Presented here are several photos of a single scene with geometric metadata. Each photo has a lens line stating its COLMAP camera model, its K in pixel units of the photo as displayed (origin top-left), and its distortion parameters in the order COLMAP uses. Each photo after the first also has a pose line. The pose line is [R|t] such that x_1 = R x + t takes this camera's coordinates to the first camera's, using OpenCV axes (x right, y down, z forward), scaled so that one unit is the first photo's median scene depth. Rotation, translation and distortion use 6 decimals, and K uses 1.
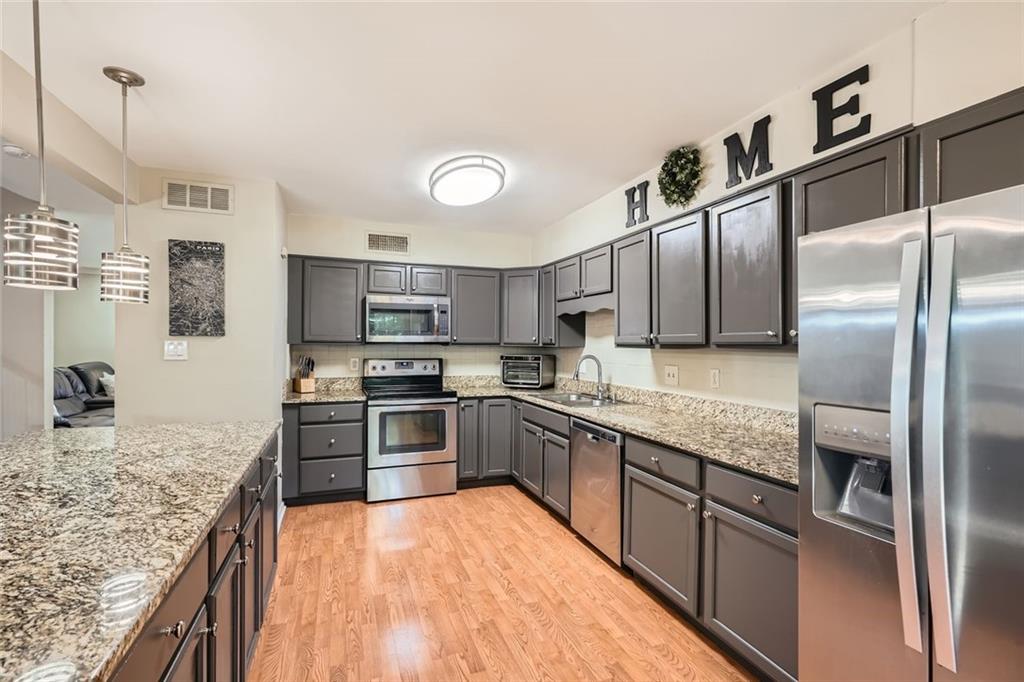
lens RADIAL K [[461.3, 0, 509.6], [0, 461.3, 344.2], [0, 0, 1]] dist [-0.001801, 0.000561]
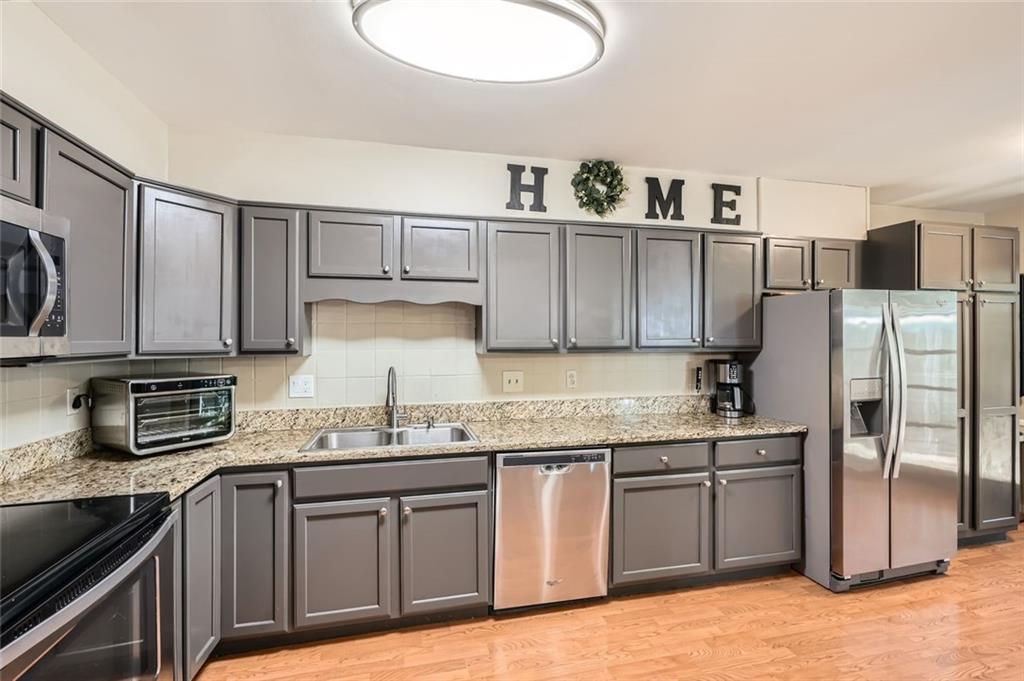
lens RADIAL K [[461.9, 0, 511.4], [0, 461.9, 337.6], [0, 0, 1]] dist [-0.001276, 0.000141]
pose [[0.110737, -0.000306, 0.993850, -0.487556], [0.004241, 0.999991, -0.000165, -0.017624], [-0.993841, 0.004233, 0.110737, 0.772912]]
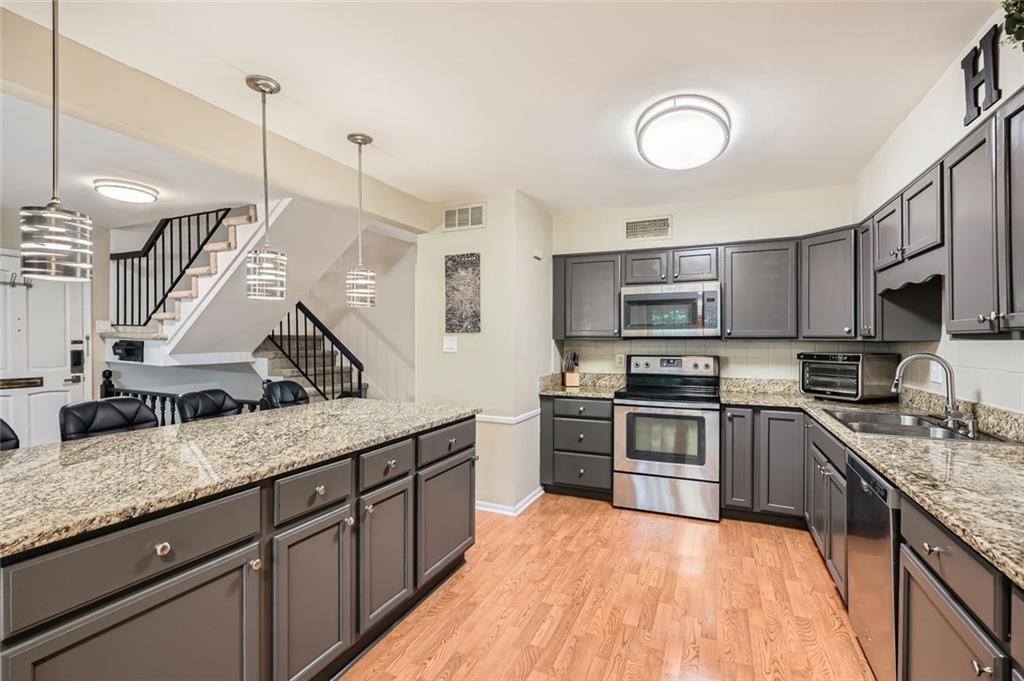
lens RADIAL K [[465.3, 0, 512.0], [0, 465.3, 340.5], [0, 0, 1]] dist [-0.005156, 0.006288]
pose [[0.714885, -0.006625, -0.699211, 0.217520], [0.003397, 0.999976, -0.006002, 0.008587], [0.699234, 0.001916, 0.714890, 0.177572]]
